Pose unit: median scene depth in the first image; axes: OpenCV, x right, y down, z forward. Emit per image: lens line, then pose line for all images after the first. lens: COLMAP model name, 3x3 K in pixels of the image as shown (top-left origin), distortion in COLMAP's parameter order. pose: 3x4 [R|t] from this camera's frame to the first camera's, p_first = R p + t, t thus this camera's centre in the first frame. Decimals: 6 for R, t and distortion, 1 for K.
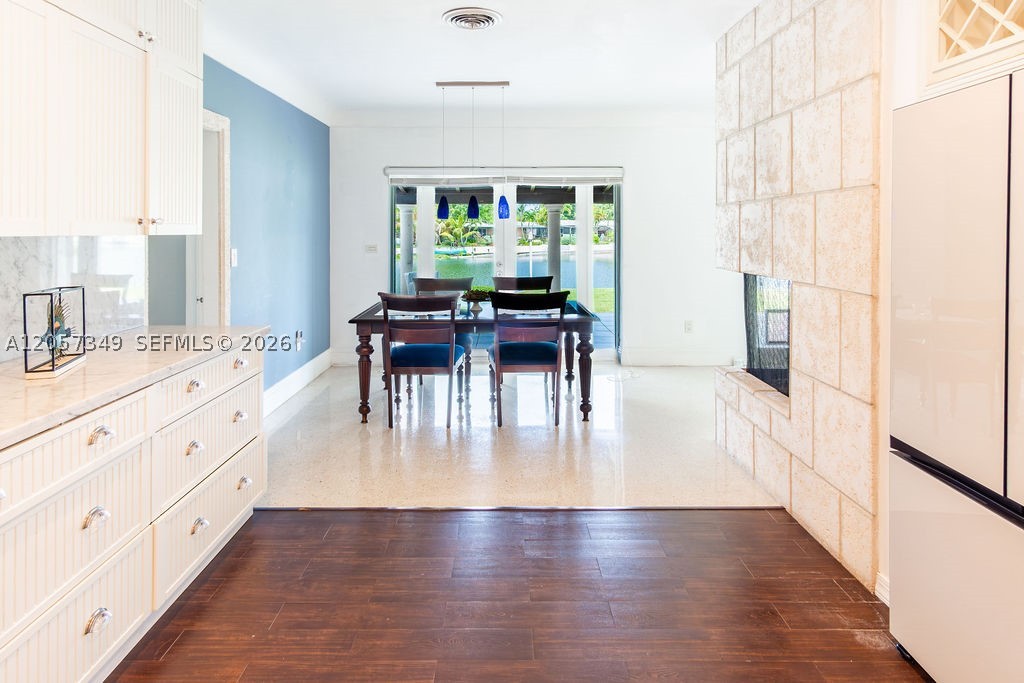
lens RADIAL K [[588.4, 0, 516.5], [0, 588.4, 226.9], [0, 0, 1]] dist [0.000317, 0.000392]
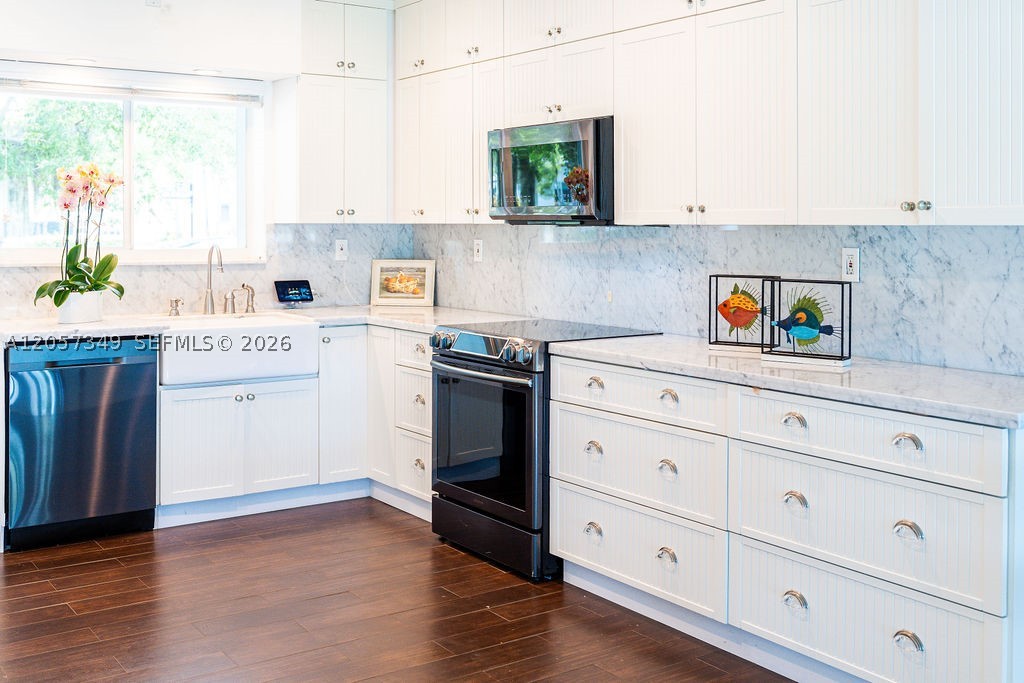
lens RADIAL K [[1104.0, 0, 517.9], [0, 1104.0, 229.4], [0, 0, 1]] dist [-0.007000, 0.005900]
pose [[-0.822358, 0.000035, -0.568971, 0.411516], [0.001298, 0.999998, -0.001814, 0.016382], [0.568969, -0.002230, -0.822356, 1.428934]]
